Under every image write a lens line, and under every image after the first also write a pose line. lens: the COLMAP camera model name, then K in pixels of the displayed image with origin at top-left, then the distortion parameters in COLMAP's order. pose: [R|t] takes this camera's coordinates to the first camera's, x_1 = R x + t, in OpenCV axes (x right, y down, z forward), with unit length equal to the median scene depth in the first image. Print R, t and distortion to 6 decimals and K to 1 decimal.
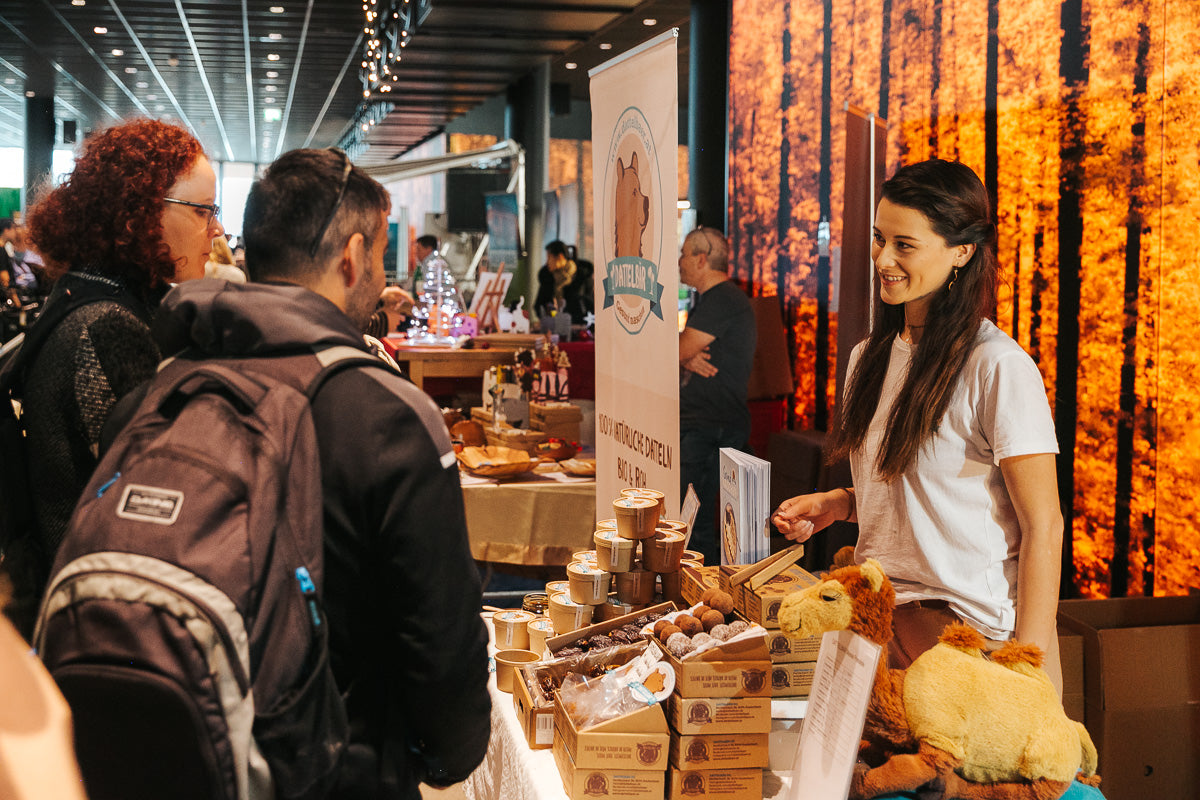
lens RADIAL K [[1544.0, 0, 645.3], [0, 1544.0, 401.1], [0, 0, 1]] dist [-0.020808, 0.047299]
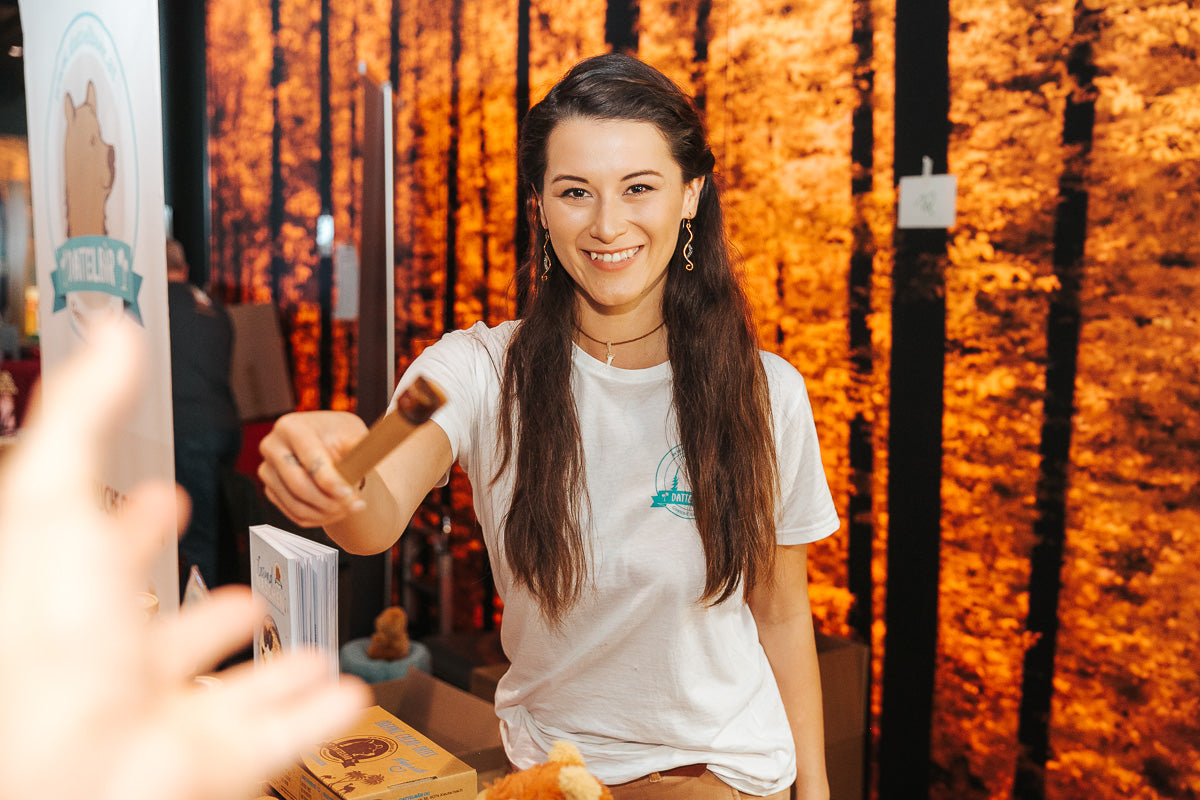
lens RADIAL K [[1544.0, 0, 645.3], [0, 1544.0, 401.1], [0, 0, 1]] dist [-0.020808, 0.047299]
pose [[0.945366, -0.034426, 0.324188, -0.000368], [0.036318, 0.999340, 0.000216, -0.005626], [-0.323981, 0.011570, 0.945993, 0.133752]]
